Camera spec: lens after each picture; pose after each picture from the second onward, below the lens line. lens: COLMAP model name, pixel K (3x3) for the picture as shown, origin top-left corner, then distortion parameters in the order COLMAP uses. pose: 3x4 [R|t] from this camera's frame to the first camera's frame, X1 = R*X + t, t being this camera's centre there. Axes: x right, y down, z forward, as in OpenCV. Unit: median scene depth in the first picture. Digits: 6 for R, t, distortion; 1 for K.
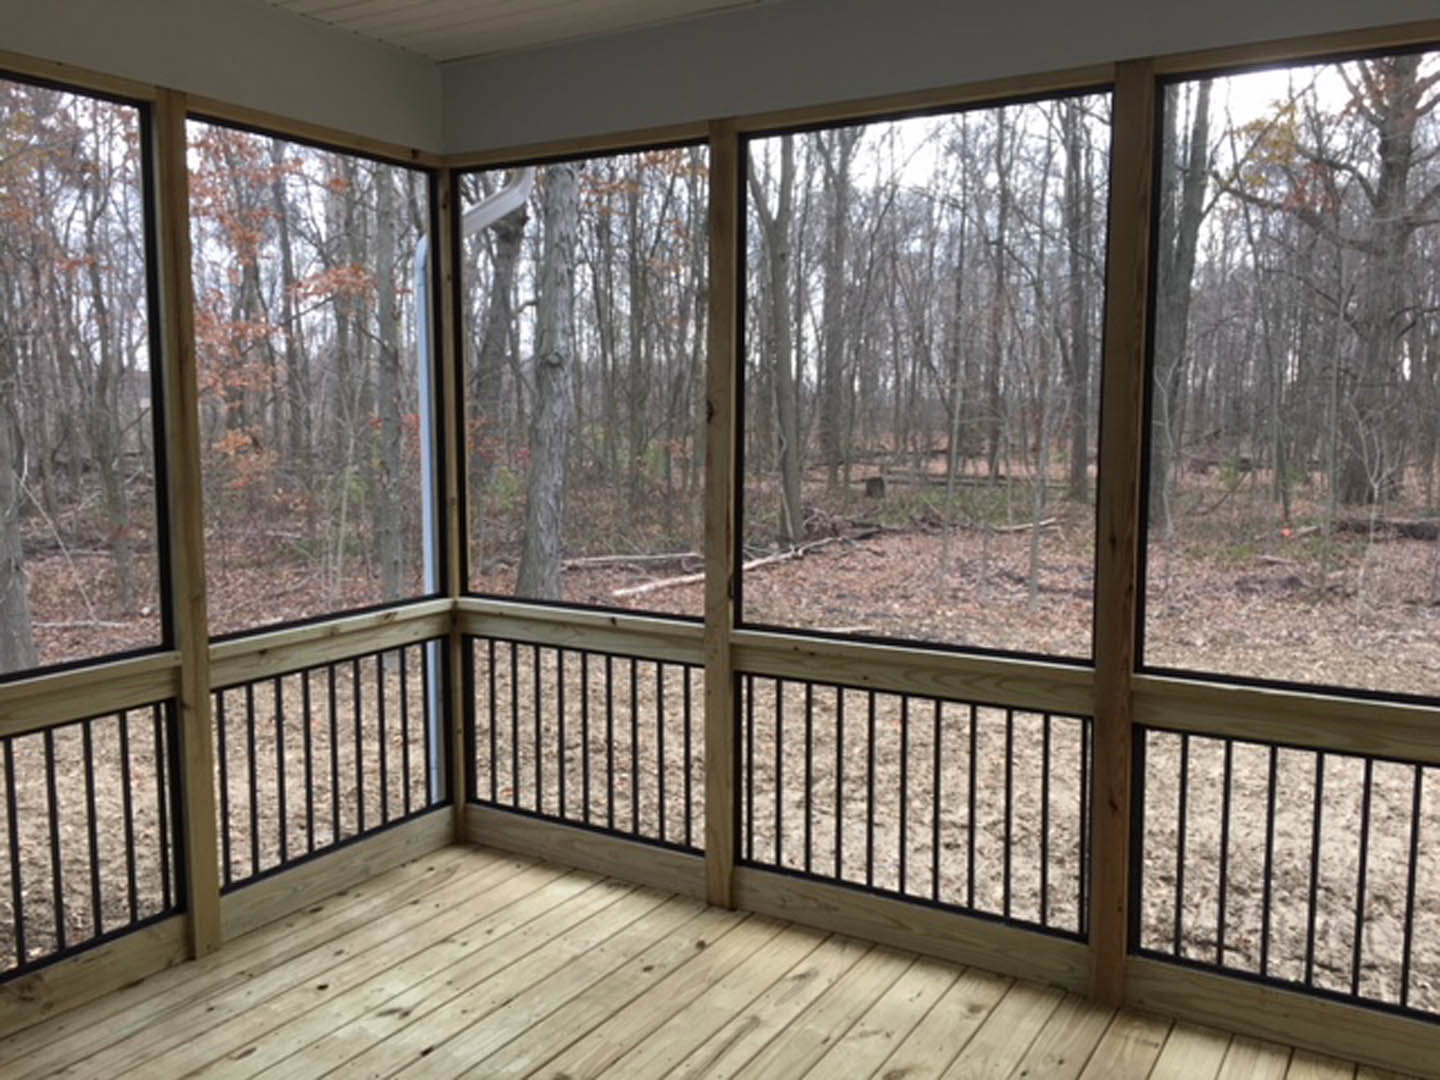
lens RADIAL K [[1237.6, 0, 720.0], [0, 1237.6, 540.0], [0, 0, 1]] dist [0.085752, -0.115467]
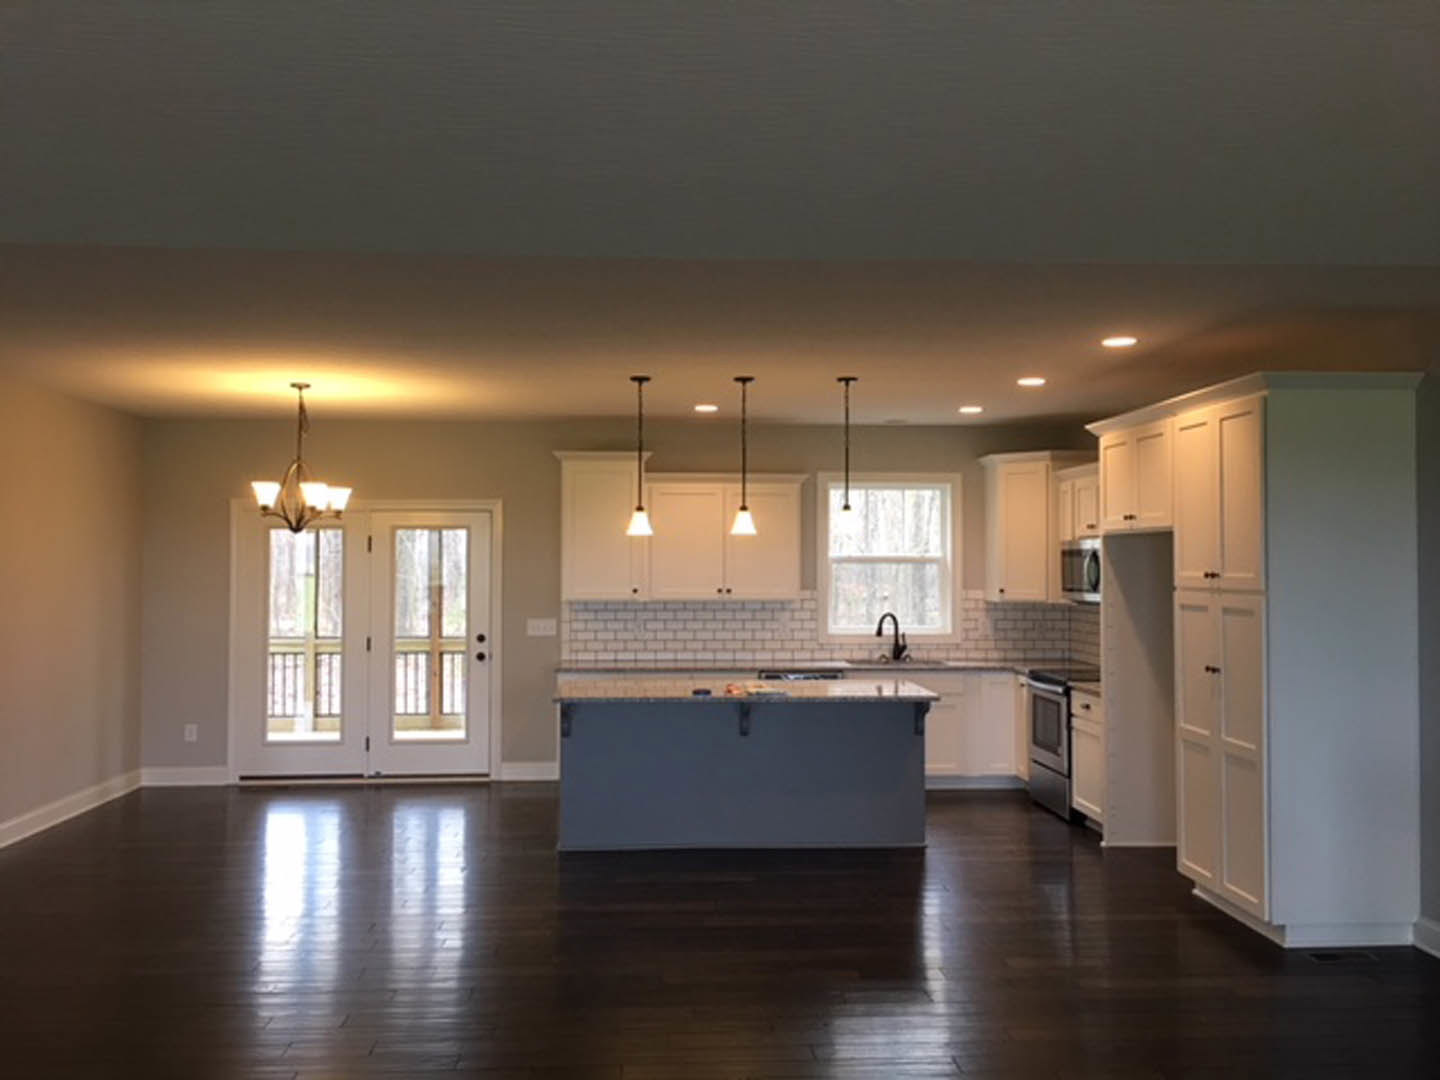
lens RADIAL K [[1237.6, 0, 720.0], [0, 1237.6, 540.0], [0, 0, 1]] dist [0.085752, -0.115467]
pose [[0.822967, 0.012001, 0.567963, -1.073753], [0.063391, 0.991593, -0.112804, 0.276724], [-0.564542, 0.128838, 0.815287, -2.504066]]
